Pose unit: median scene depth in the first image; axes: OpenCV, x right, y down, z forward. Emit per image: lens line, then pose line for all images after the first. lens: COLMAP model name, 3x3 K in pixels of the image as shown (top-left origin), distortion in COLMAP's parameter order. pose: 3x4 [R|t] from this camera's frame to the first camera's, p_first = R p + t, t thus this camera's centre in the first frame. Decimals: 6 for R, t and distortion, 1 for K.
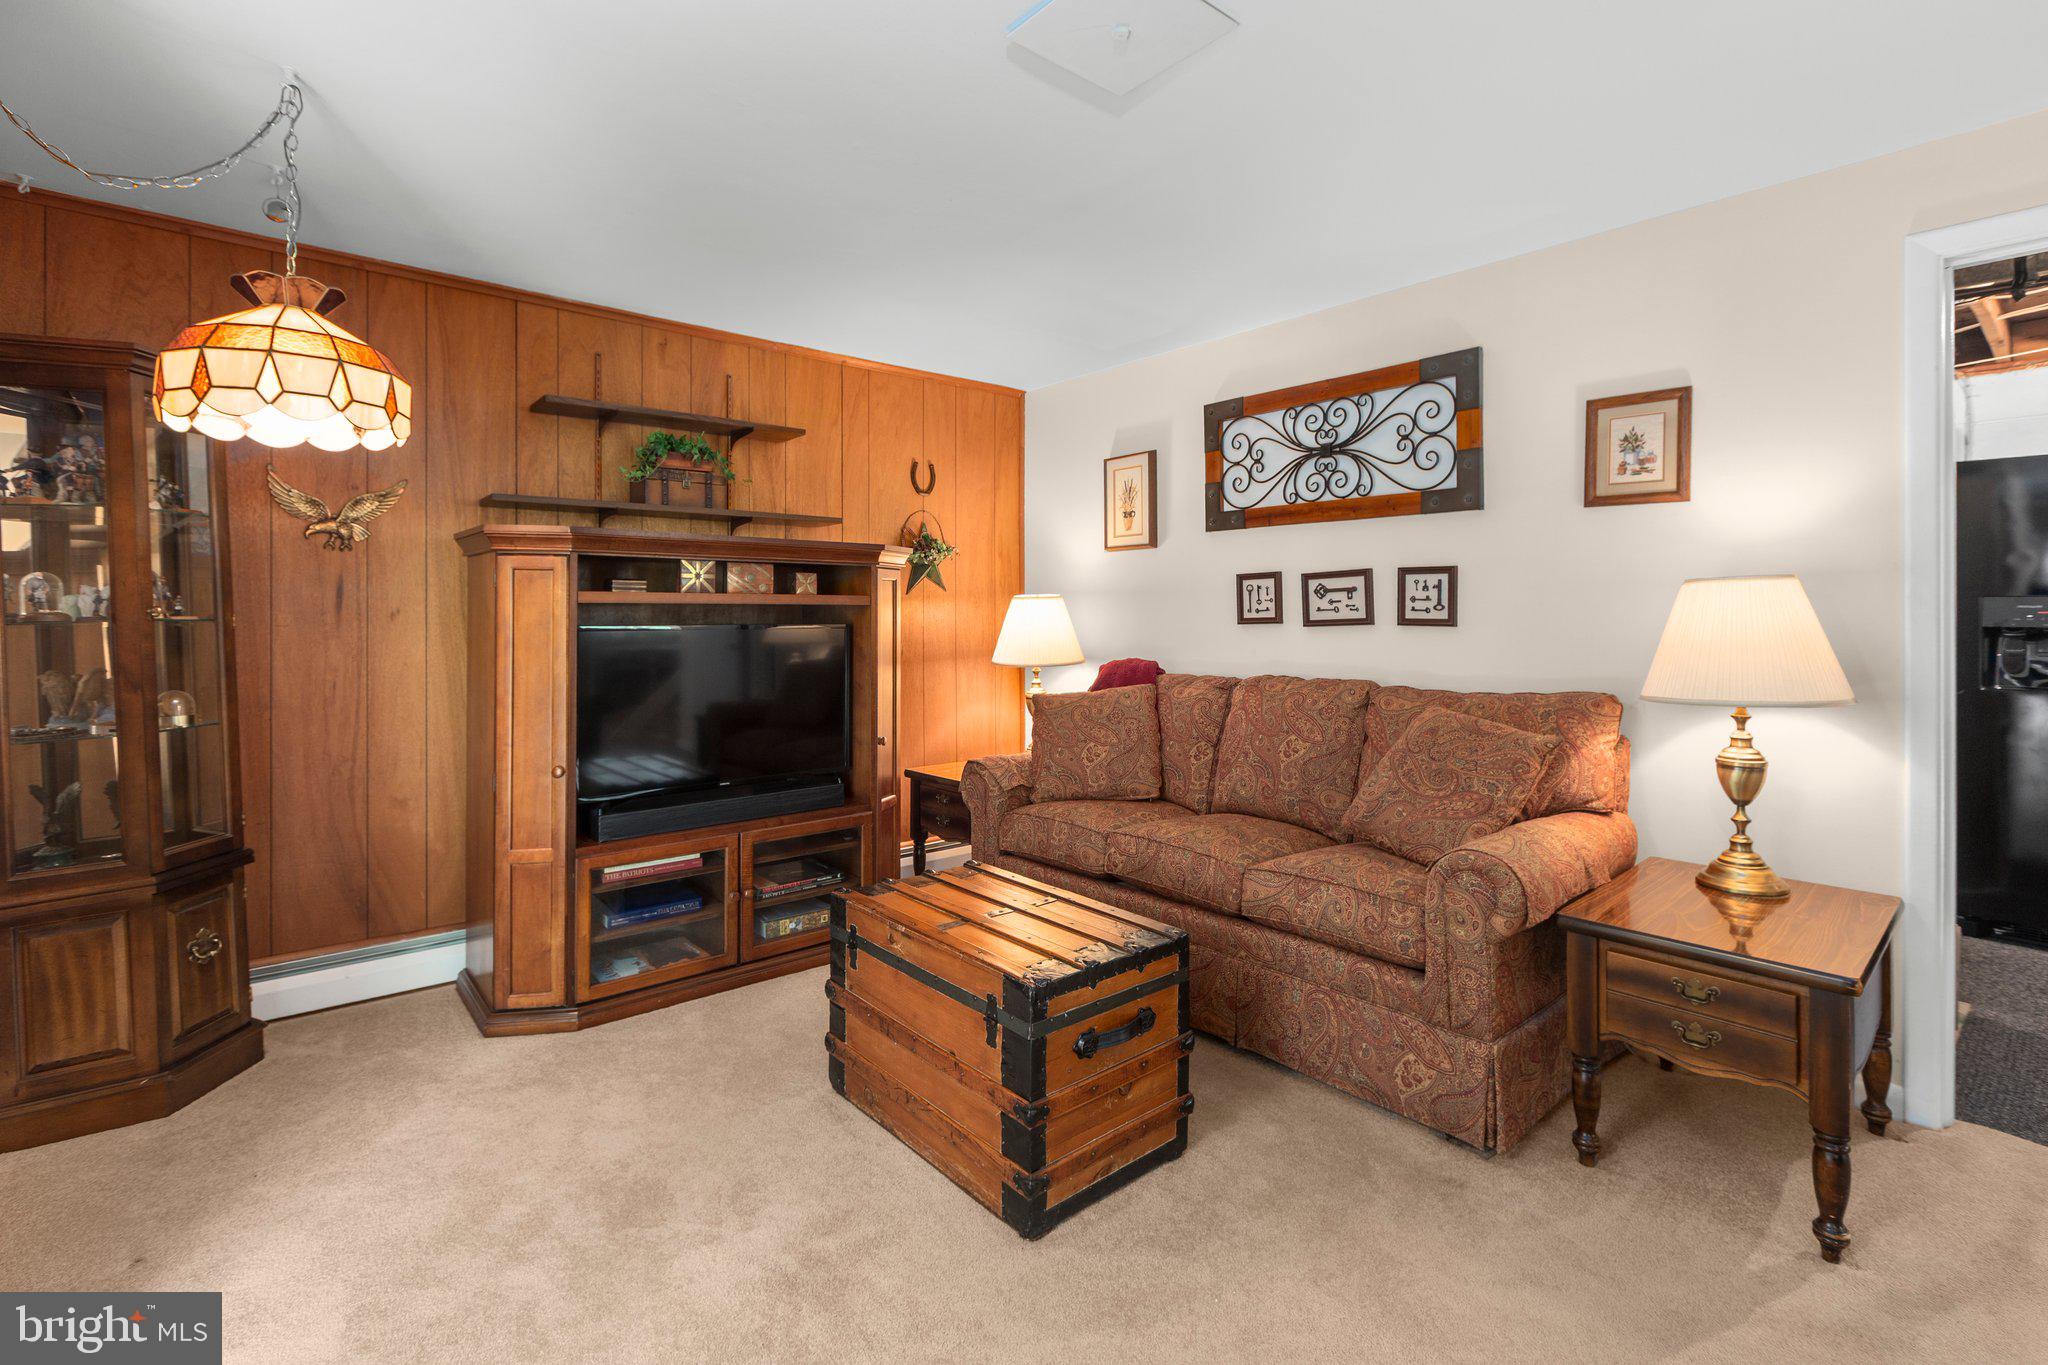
lens RADIAL K [[945.6, 0, 1028.1], [0, 945.6, 621.0], [0, 0, 1]] dist [0.001096, 0.000108]
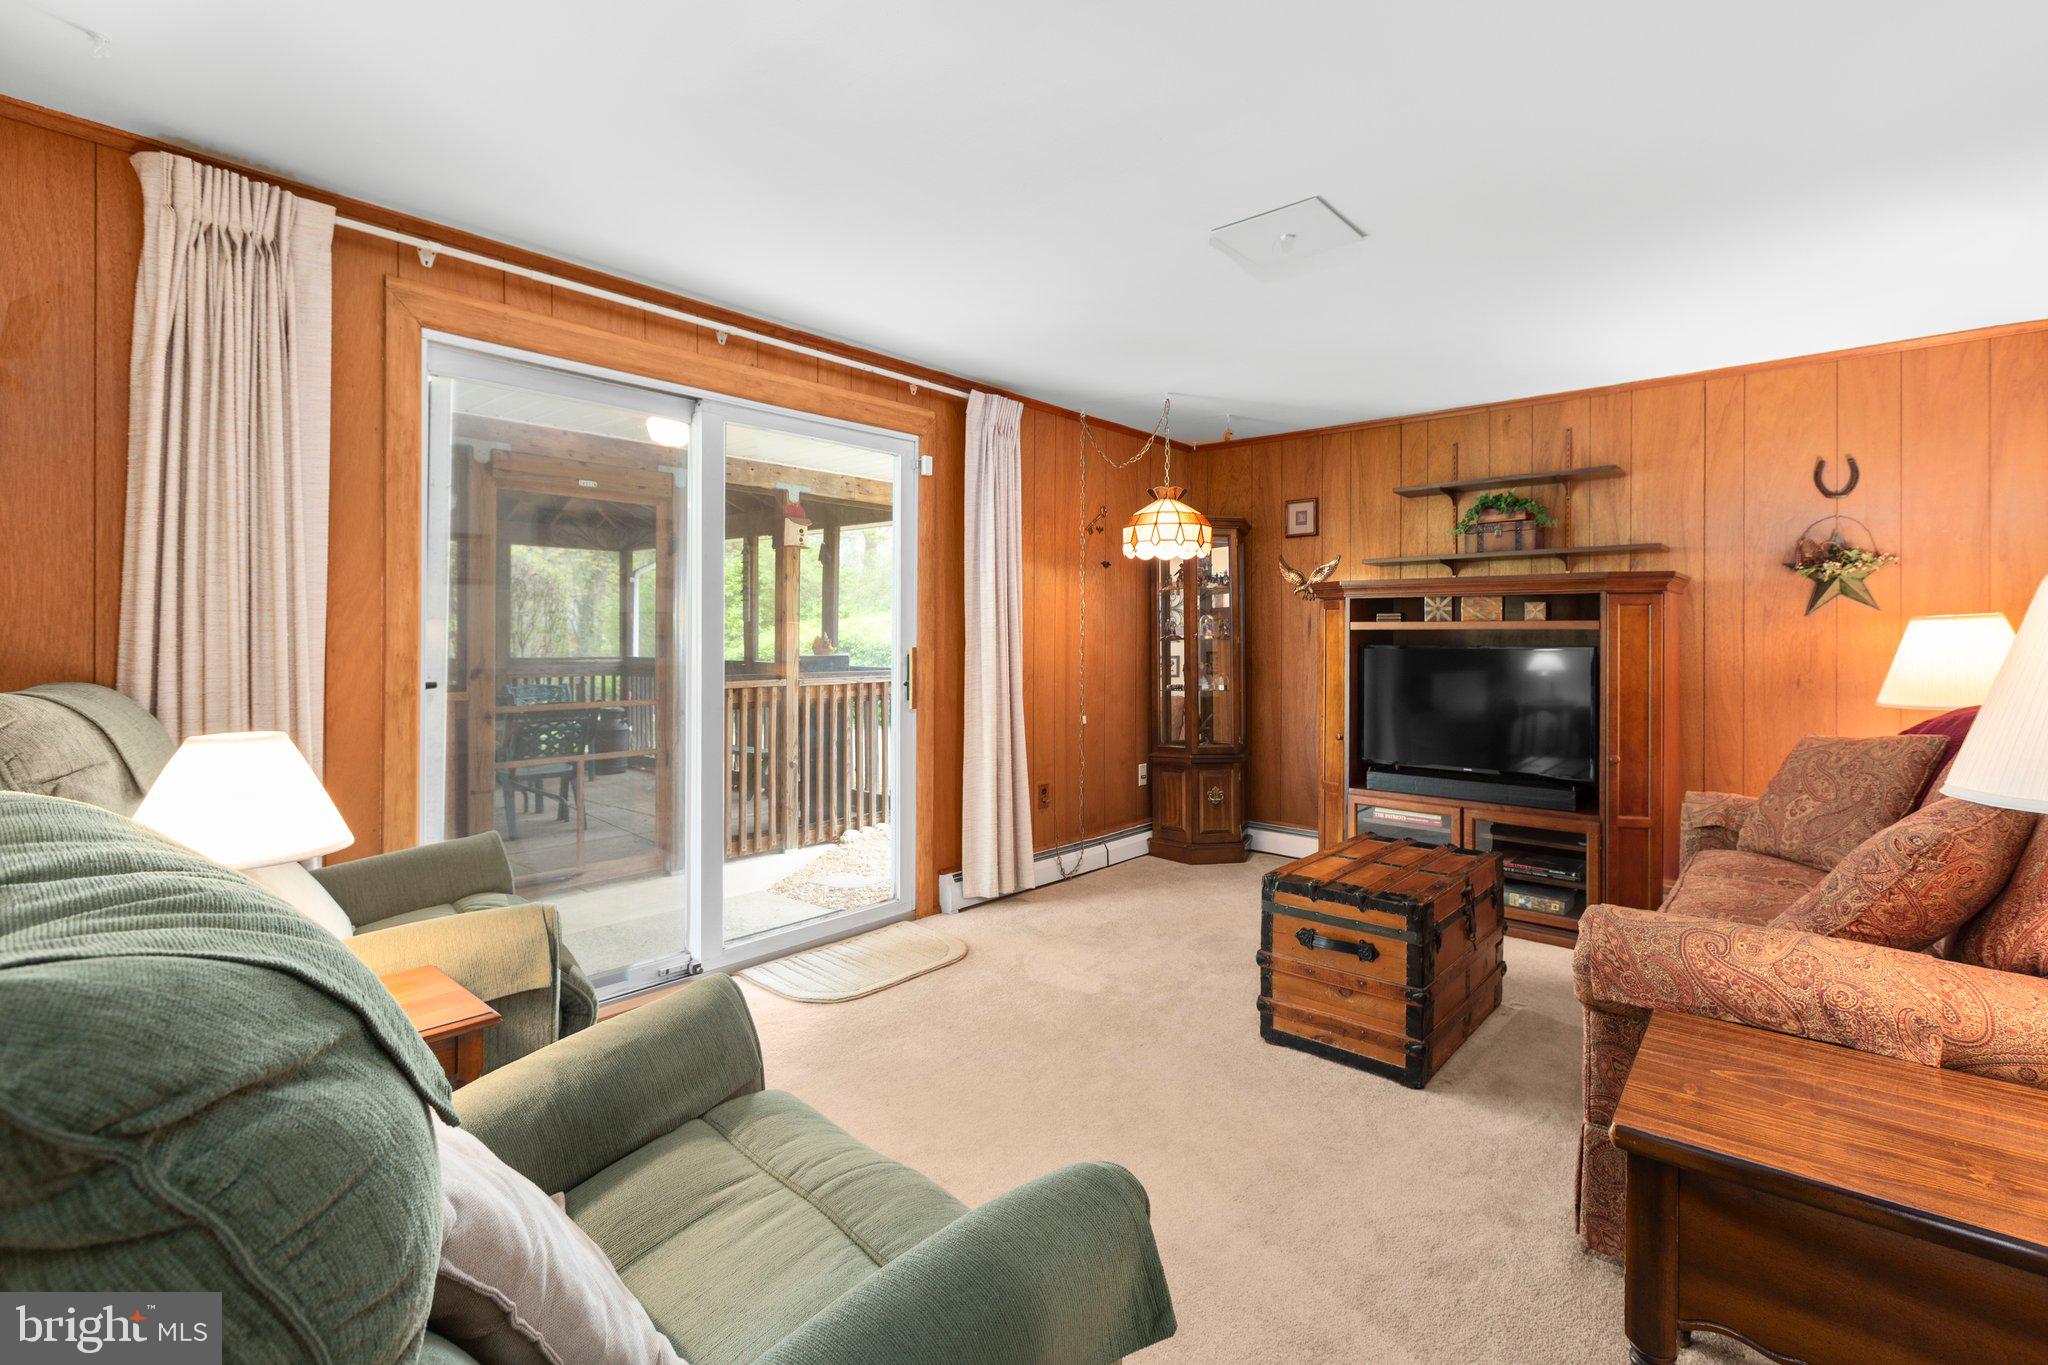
lens RADIAL K [[917.8, 0, 1018.8], [0, 917.8, 656.7], [0, 0, 1]] dist [-0.000441, 0.000182]
pose [[0.133342, 0.022951, -0.990804, 0.790234], [-0.011753, 0.999698, 0.021575, -0.000653], [0.991000, 0.008768, 0.133572, 0.219322]]
